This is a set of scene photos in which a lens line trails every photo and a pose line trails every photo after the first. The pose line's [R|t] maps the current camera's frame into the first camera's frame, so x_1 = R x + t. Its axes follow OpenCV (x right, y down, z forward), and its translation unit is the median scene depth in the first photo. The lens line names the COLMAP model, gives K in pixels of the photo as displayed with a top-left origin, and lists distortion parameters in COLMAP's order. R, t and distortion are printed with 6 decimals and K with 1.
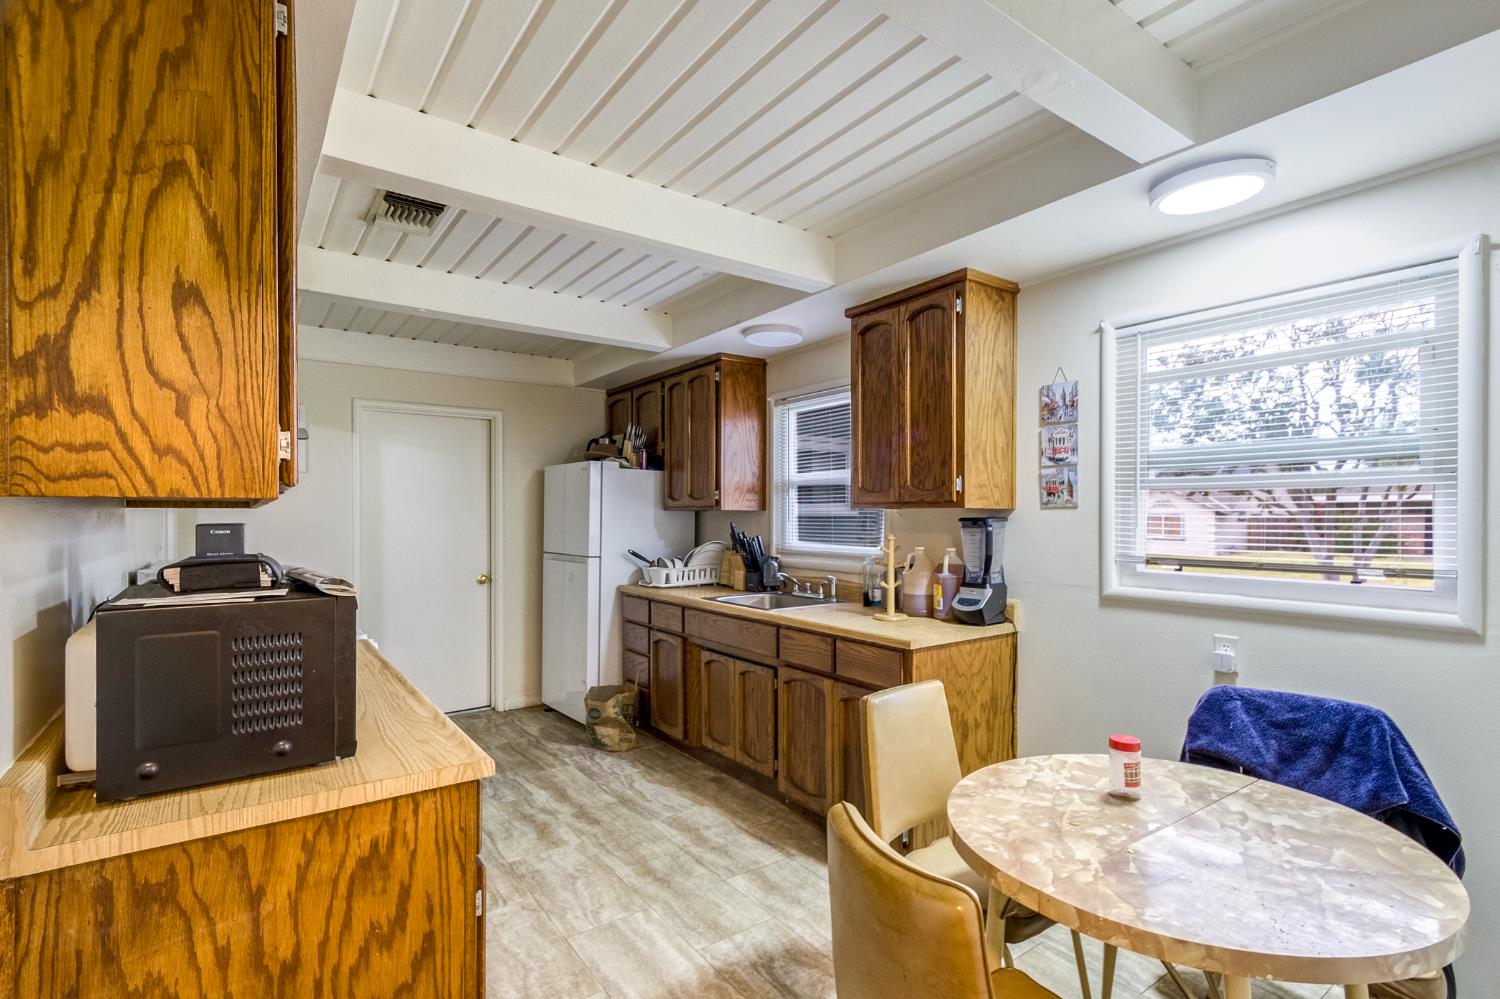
lens RADIAL K [[705.5, 0, 753.5], [0, 705.5, 507.0], [0, 0, 1]] dist [0.001123, 0.000111]
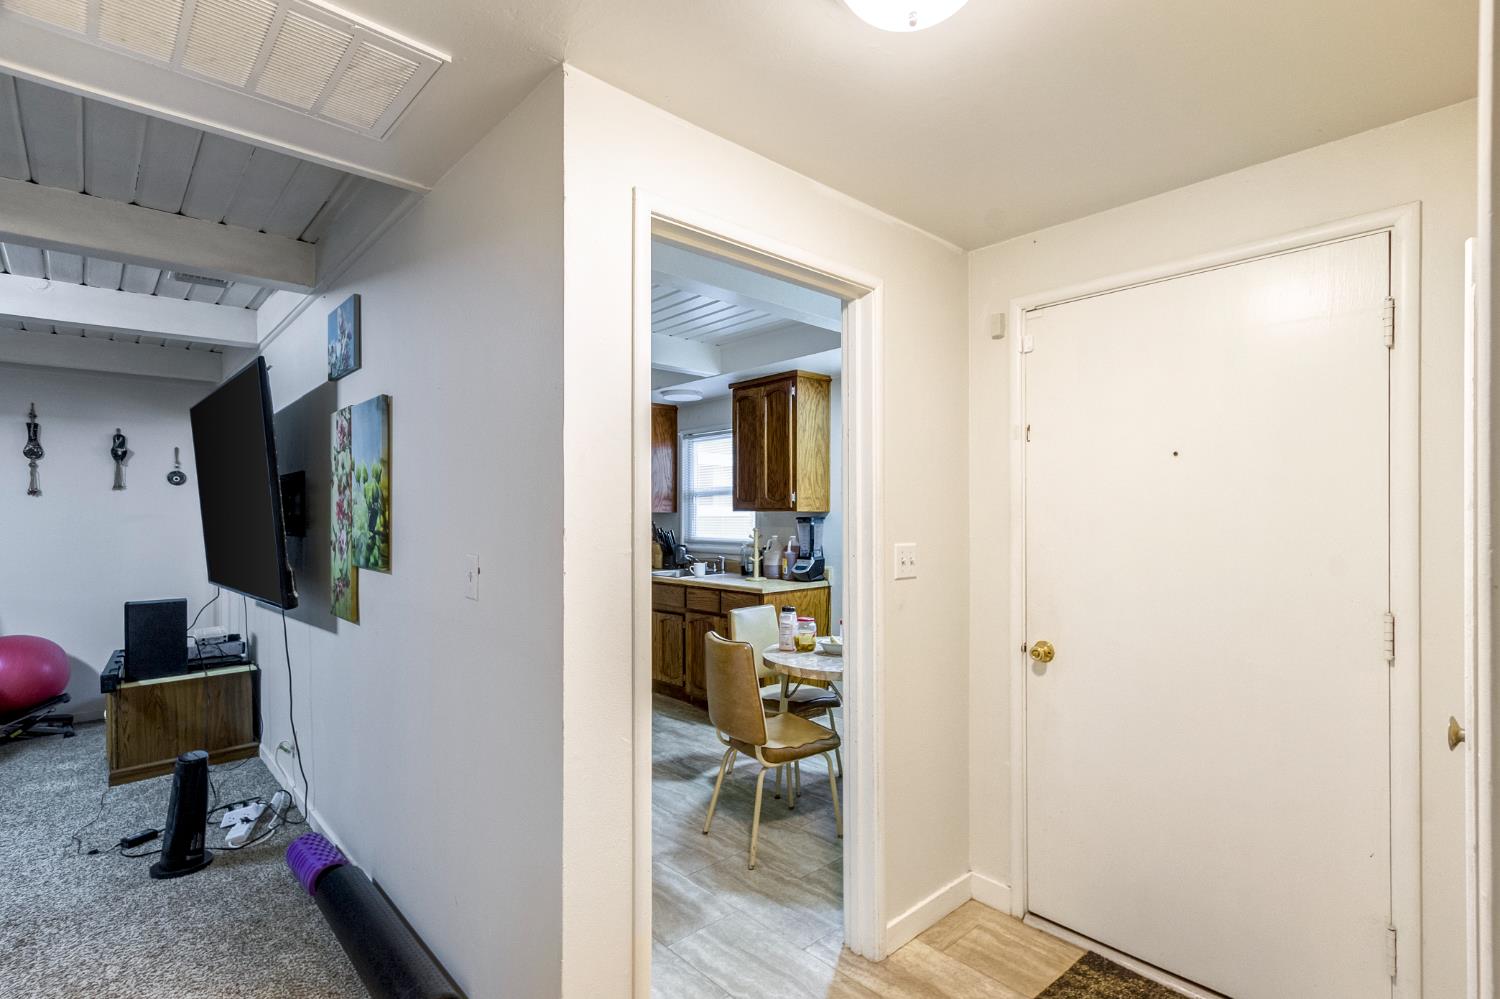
lens RADIAL K [[705.5, 0, 753.2], [0, 705.5, 509.6], [0, 0, 1]] dist [0.001123, 0.000111]
pose [[0.991660, -0.000820, 0.128876, -0.019029], [0.000437, 0.999995, 0.003000, -0.007186], [-0.128878, -0.002919, 0.991656, -0.601417]]
